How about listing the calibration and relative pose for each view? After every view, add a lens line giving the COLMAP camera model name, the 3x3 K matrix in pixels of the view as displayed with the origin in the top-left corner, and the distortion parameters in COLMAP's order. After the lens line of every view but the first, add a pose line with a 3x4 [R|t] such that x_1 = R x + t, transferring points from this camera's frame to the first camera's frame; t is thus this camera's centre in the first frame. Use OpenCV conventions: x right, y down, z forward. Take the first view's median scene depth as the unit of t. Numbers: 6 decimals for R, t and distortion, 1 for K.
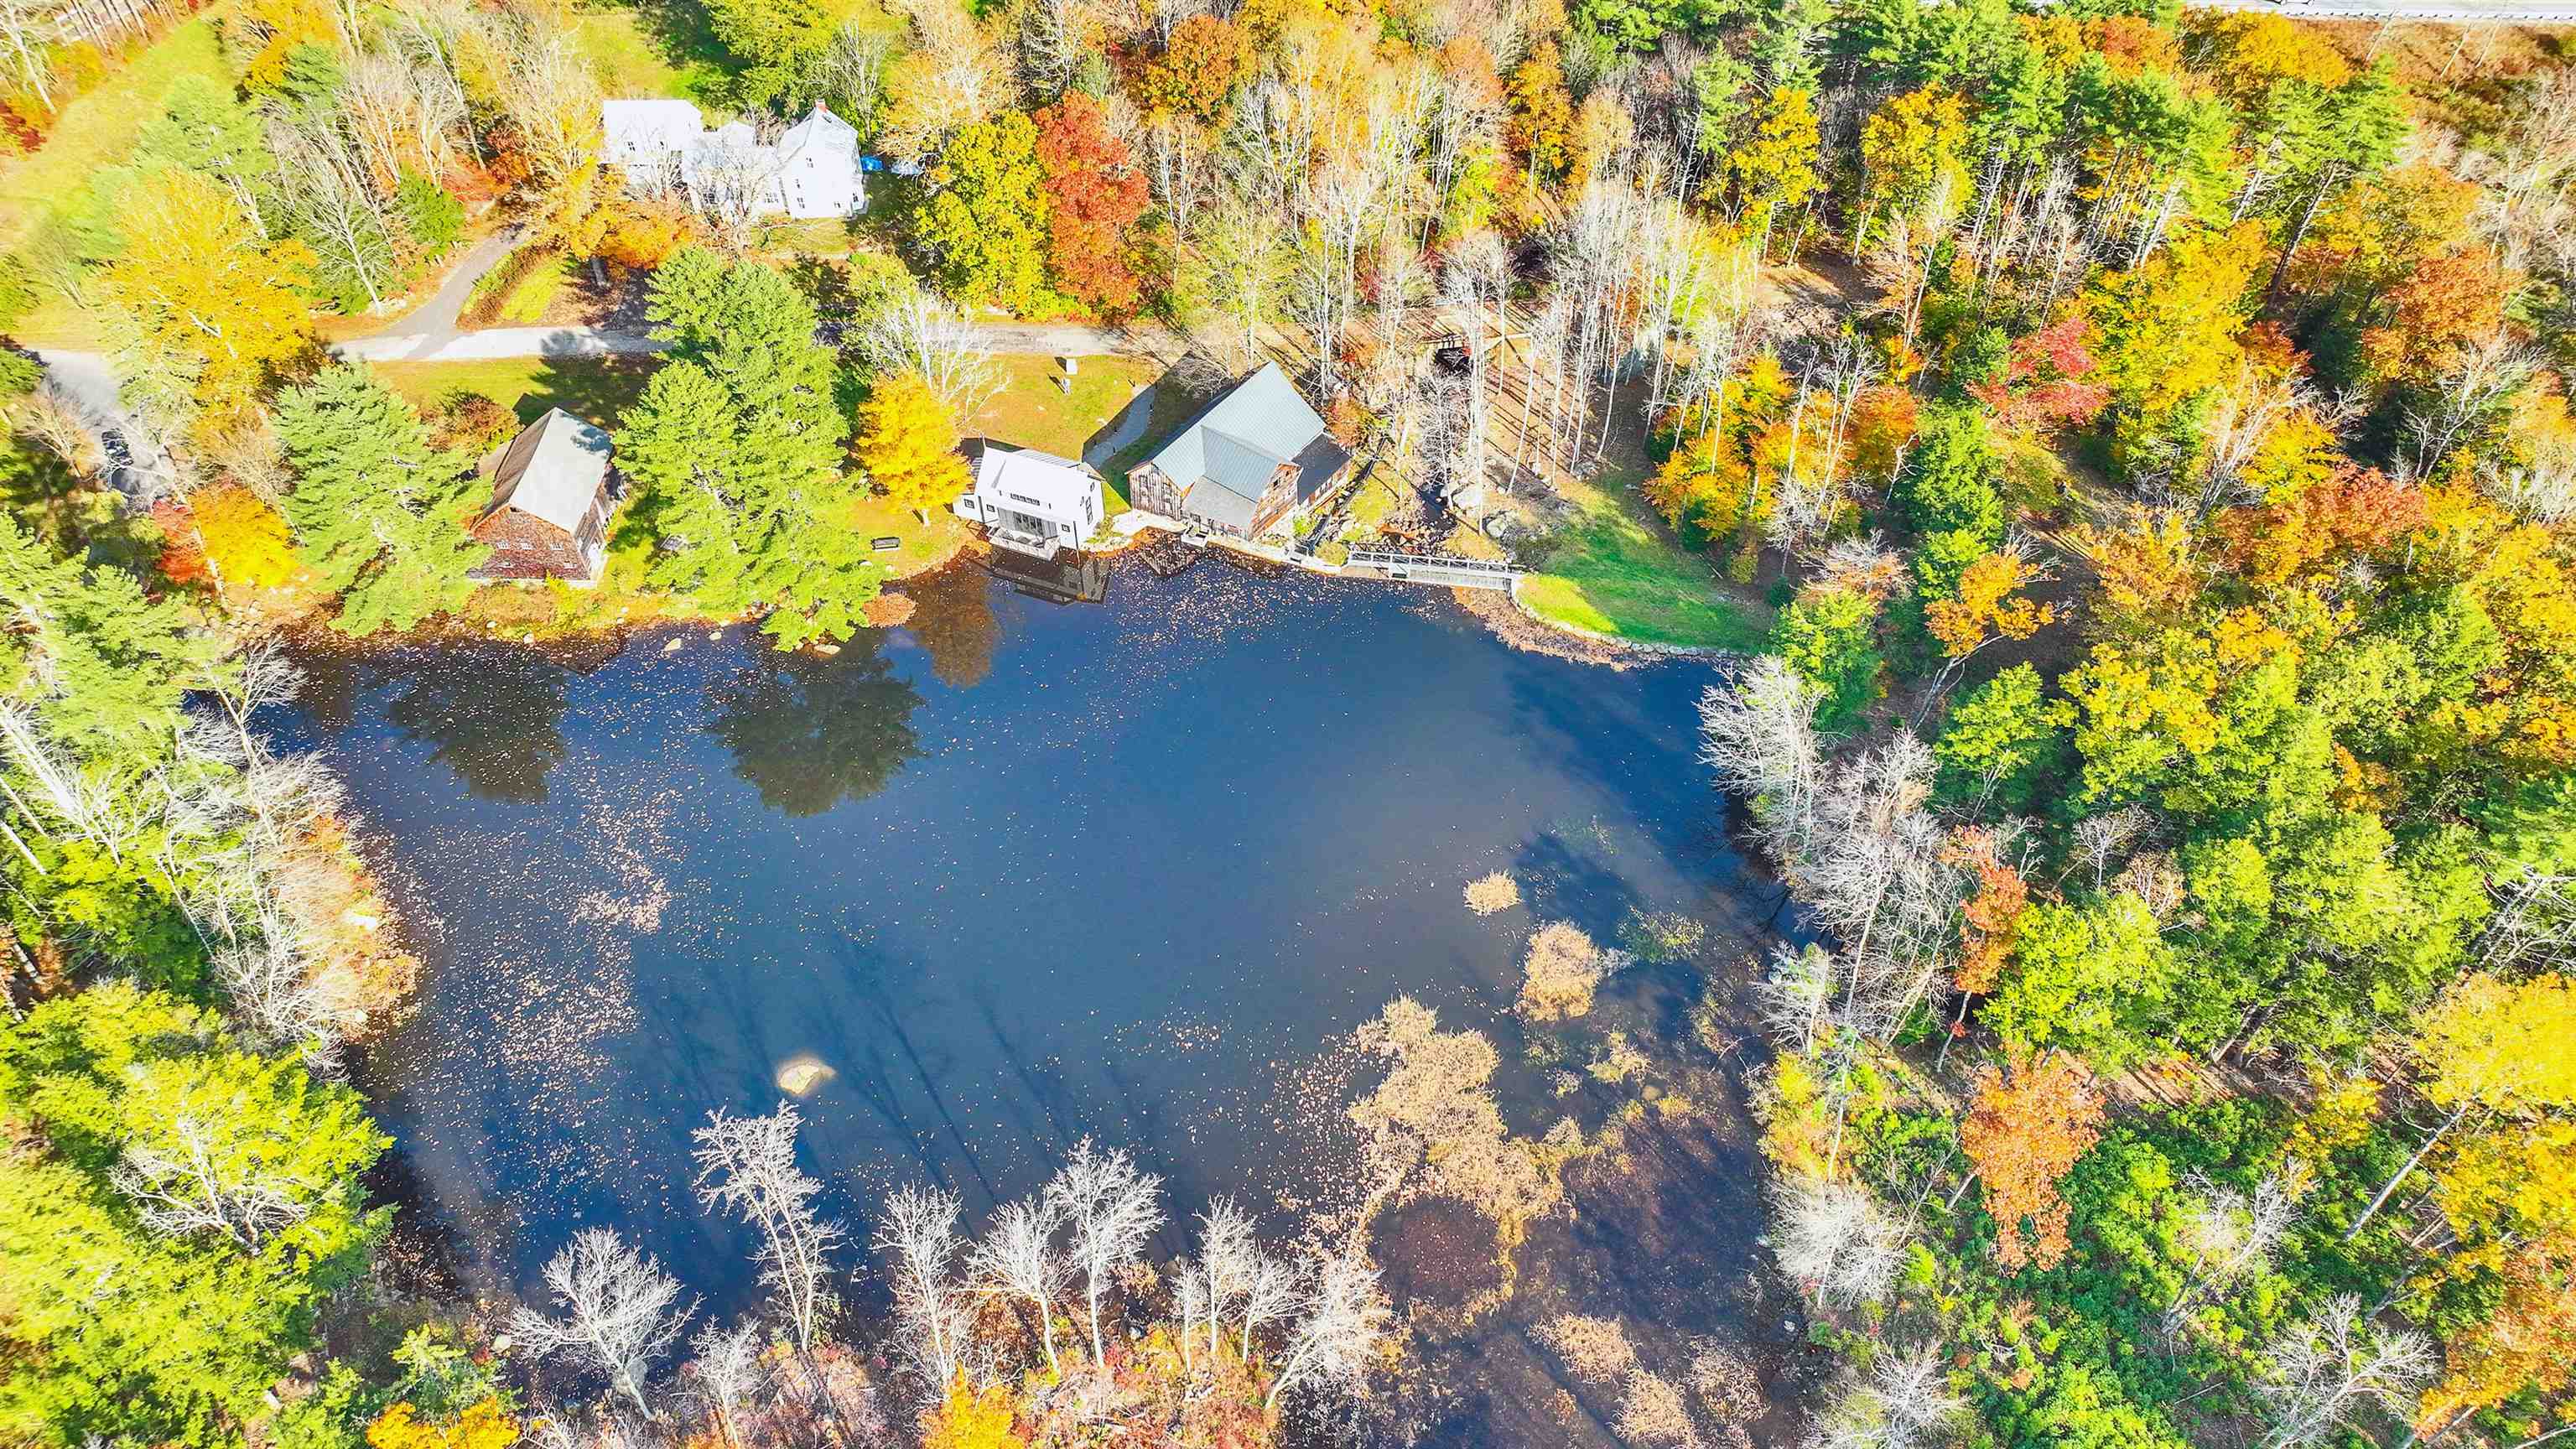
lens RADIAL K [[1823.2, 0, 1293.0], [0, 1823.2, 722.9], [0, 0, 1]] dist [-0.001205, 0.024814]
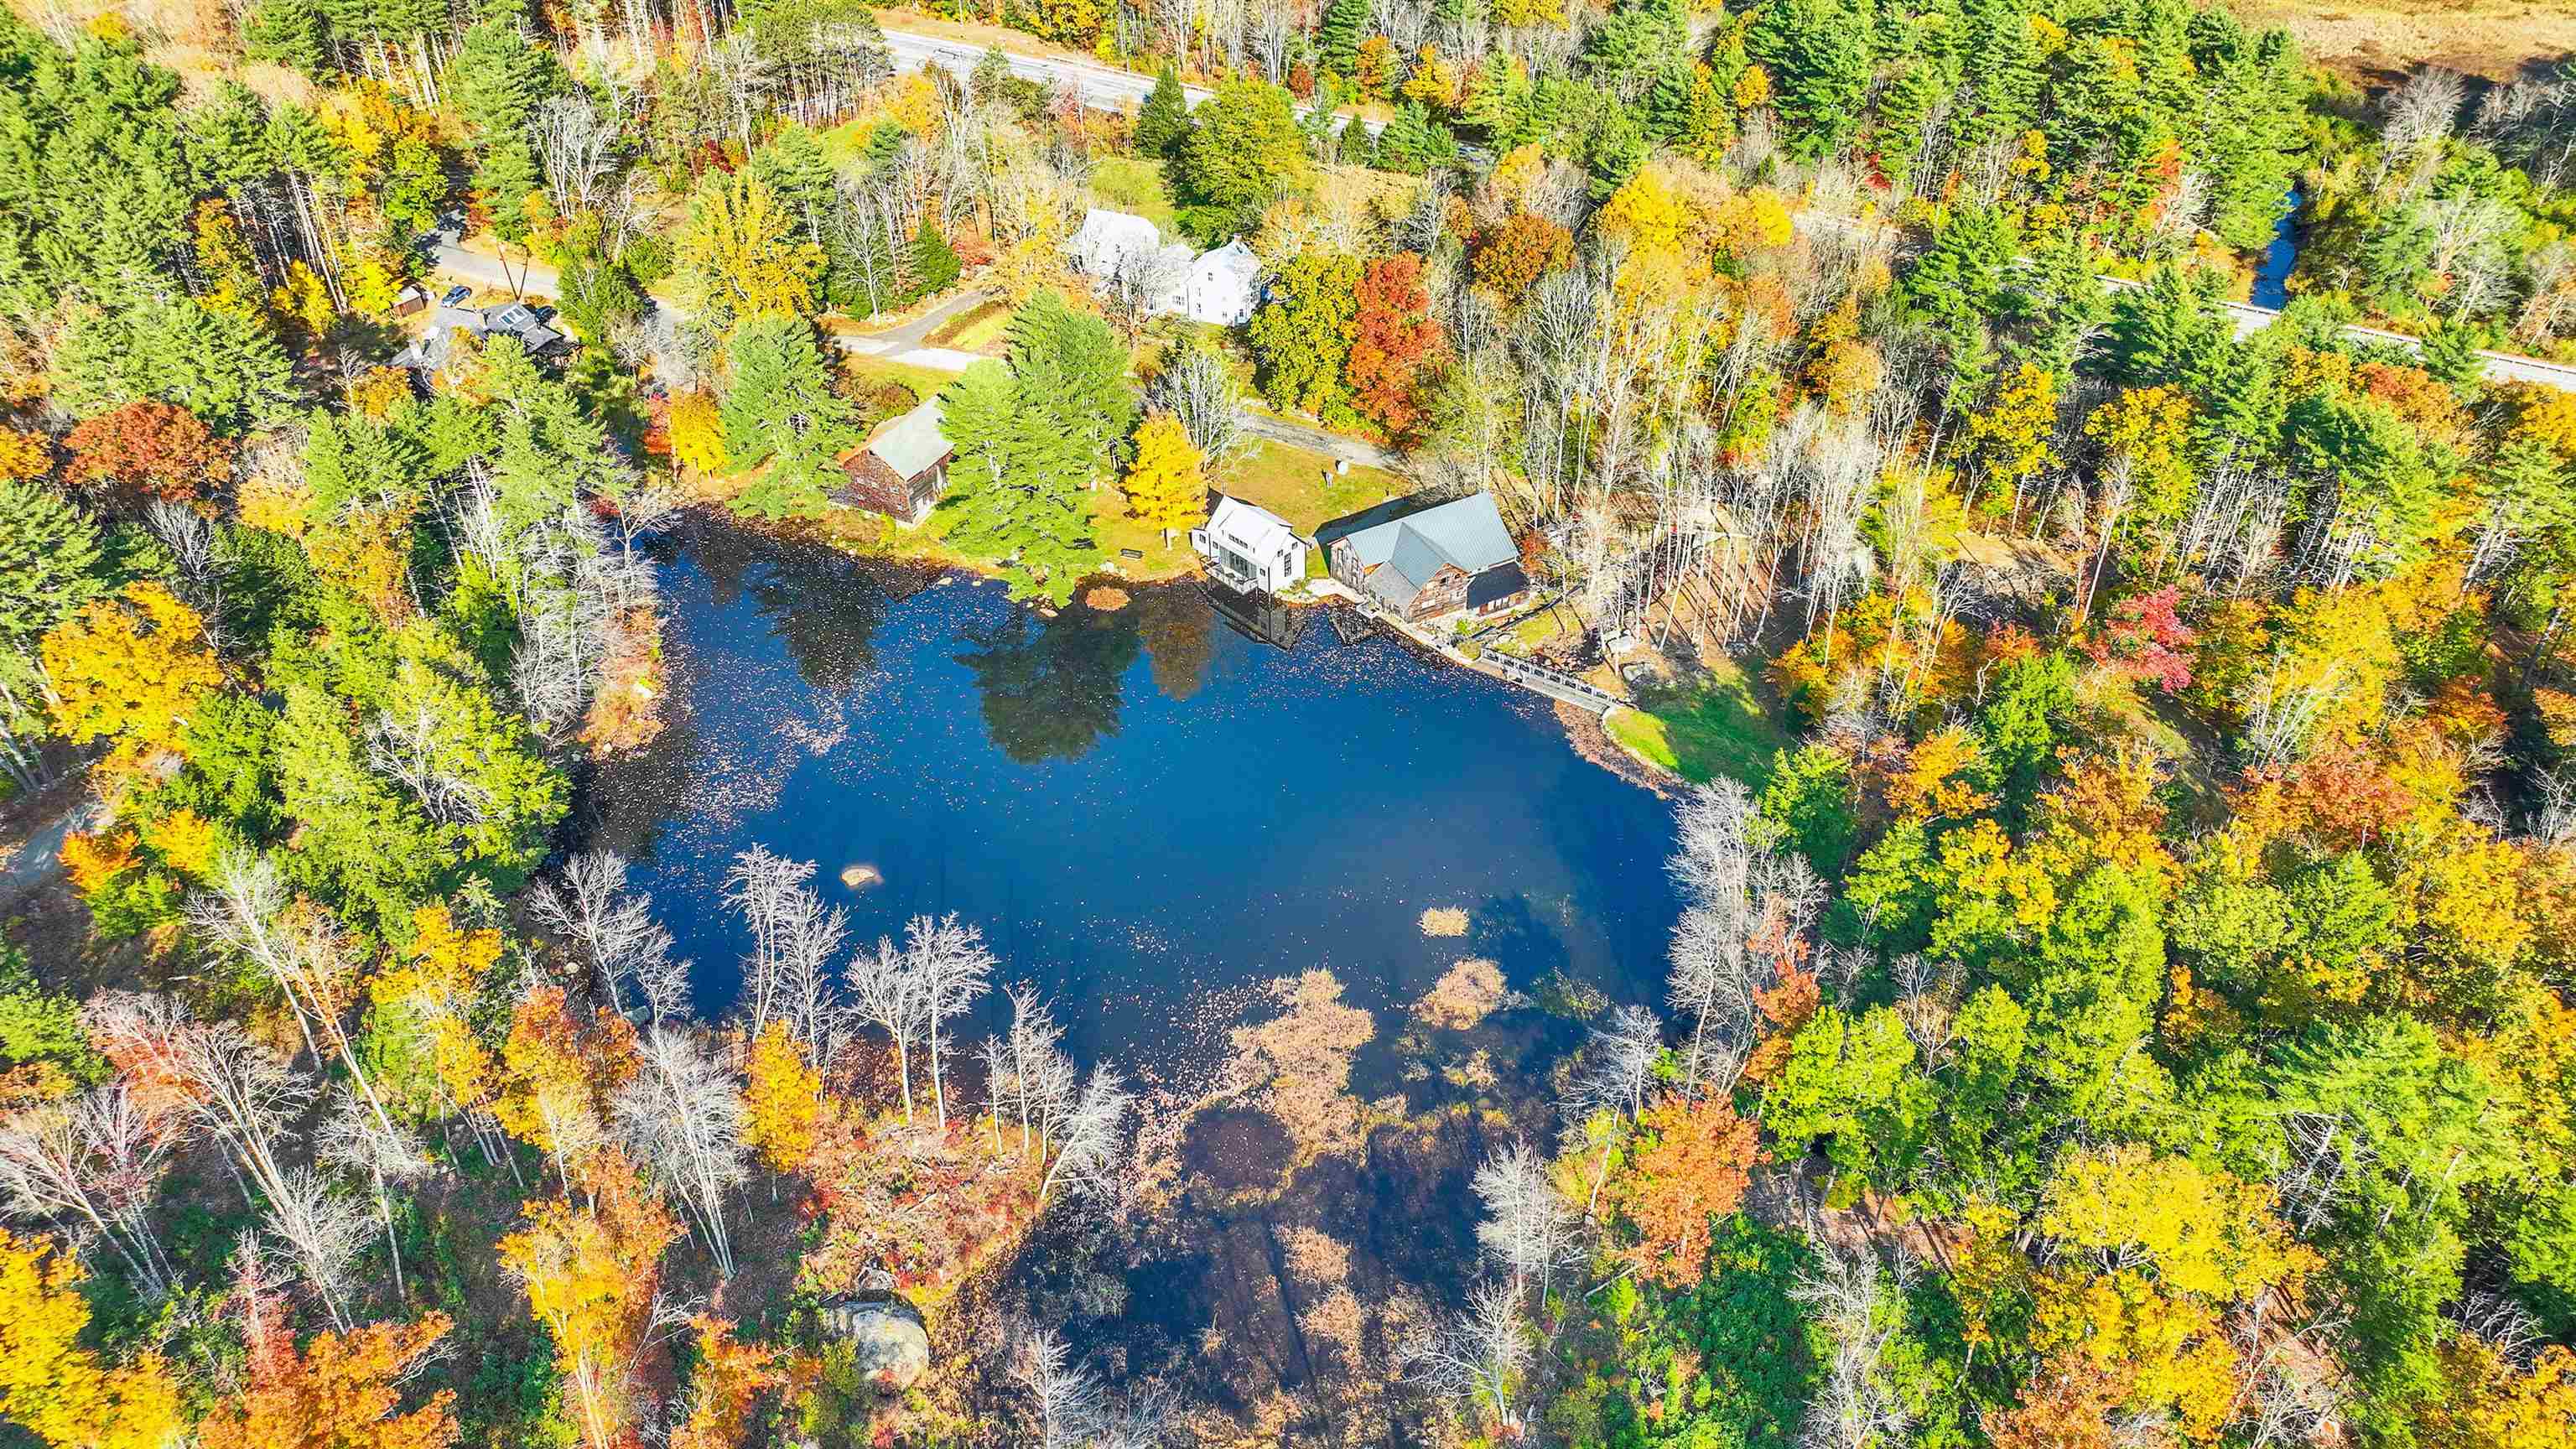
lens RADIAL K [[1823.2, 0, 1293.0], [0, 1823.2, 722.9], [0, 0, 1]] dist [-0.001205, 0.024814]
pose [[0.909761, 0.256519, -0.326393, 0.312805], [-0.304366, 0.946835, -0.104230, 0.106695], [0.282303, 0.194167, 0.939470, -0.100442]]
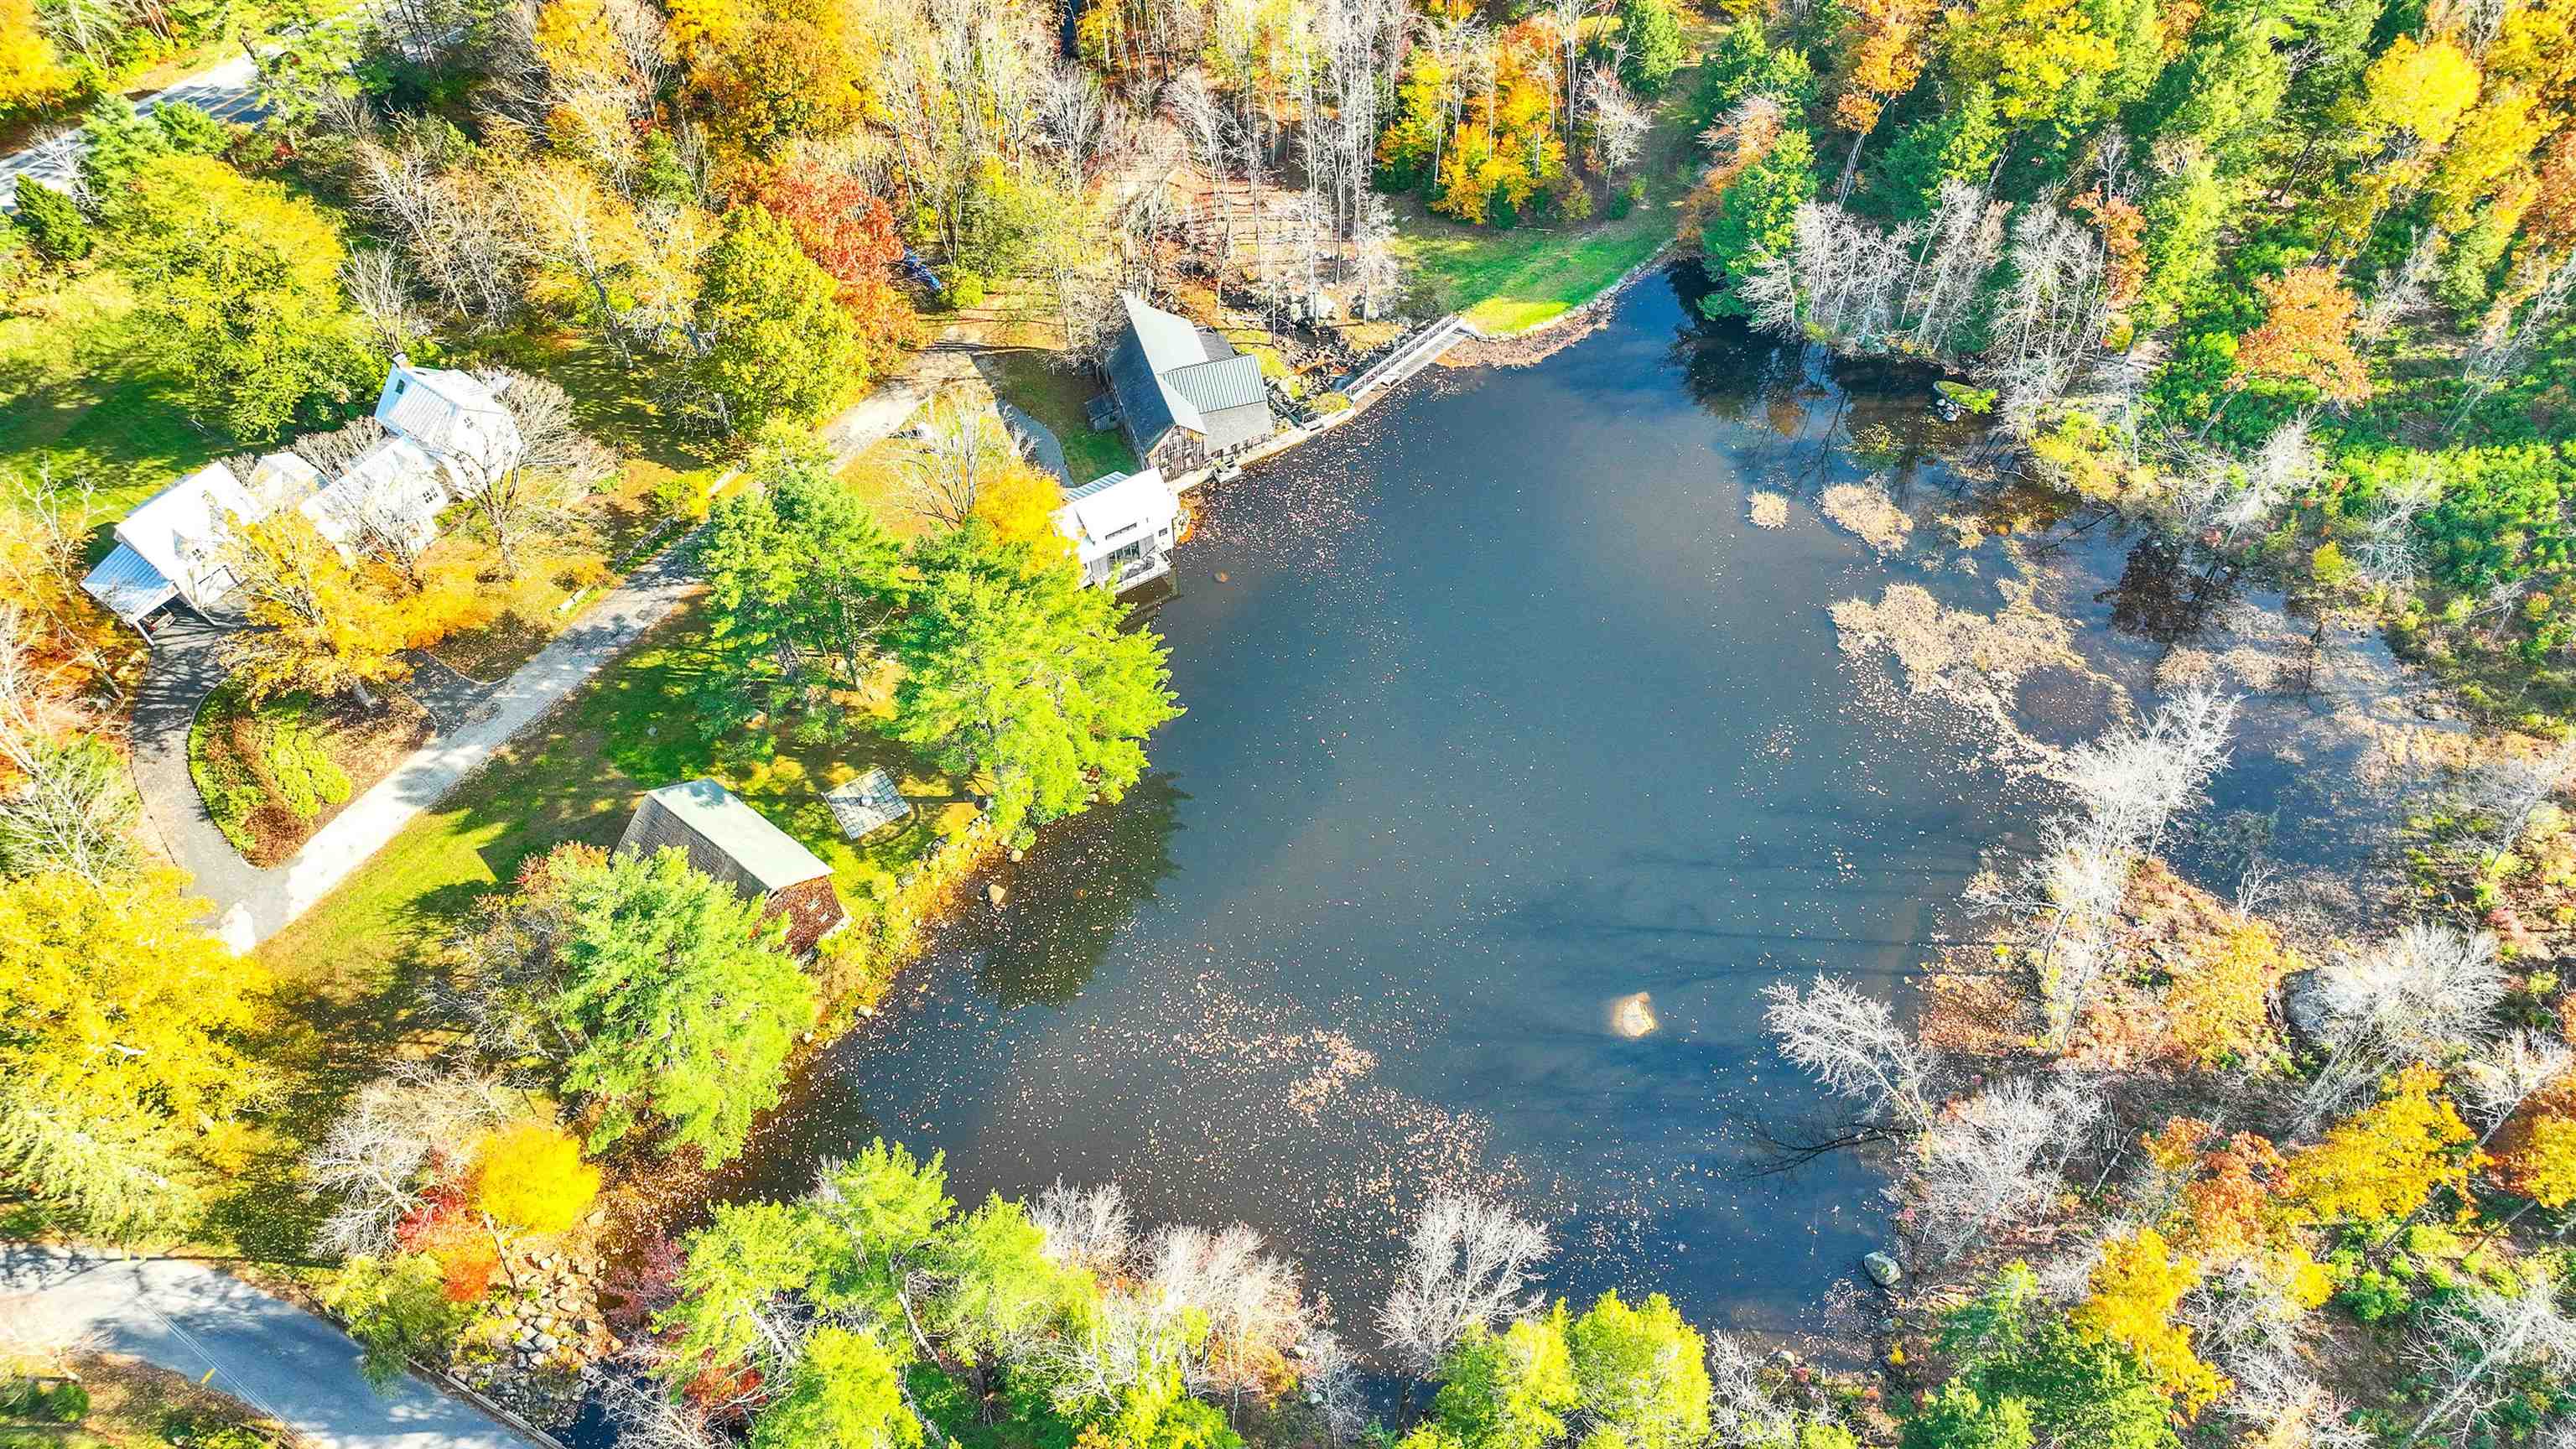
lens RADIAL K [[1842.2, 0, 1315.3], [0, 1842.2, 727.6], [0, 0, 1]] dist [-0.001585, 0.000757]
pose [[0.590441, -0.631355, 0.502763, -0.620936], [0.593738, 0.761738, 0.259288, -0.230736], [-0.546677, 0.145415, 0.824621, 0.199310]]
